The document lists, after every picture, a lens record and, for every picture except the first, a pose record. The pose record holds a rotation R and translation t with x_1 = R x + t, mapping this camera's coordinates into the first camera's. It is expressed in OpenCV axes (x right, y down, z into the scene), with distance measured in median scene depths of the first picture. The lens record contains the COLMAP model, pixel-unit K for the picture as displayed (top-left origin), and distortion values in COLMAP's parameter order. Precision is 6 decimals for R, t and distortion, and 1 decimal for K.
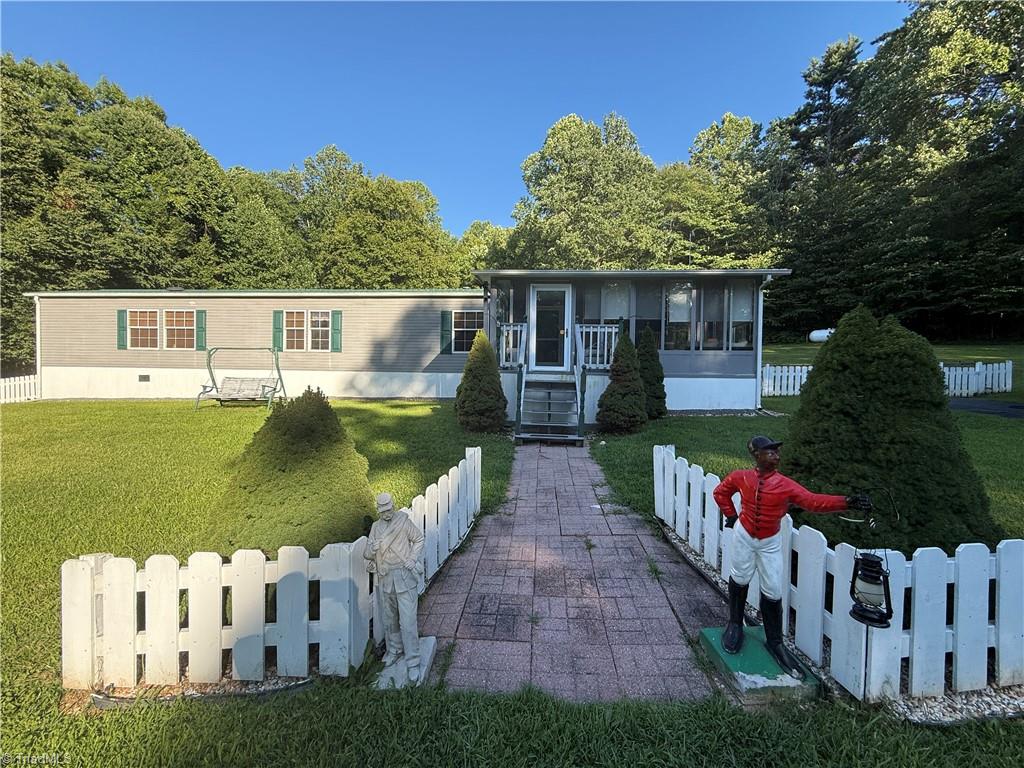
lens RADIAL K [[411.9, 0, 521.0], [0, 411.9, 380.2], [0, 0, 1]] dist [-0.000450, -0.000112]
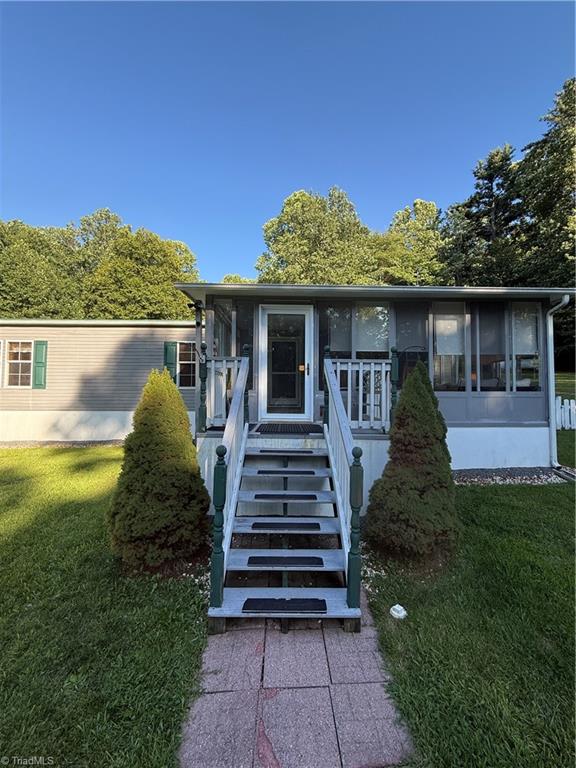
lens RADIAL K [[308.9, 0, 282.9], [0, 308.9, 382.7], [0, 0, 1]] dist [-0.000450, -0.000112]
pose [[0.998320, -0.003625, 0.057836, 0.009898], [0.006314, 0.998905, -0.046364, -0.019716], [-0.057605, 0.046652, 0.997249, 0.134505]]
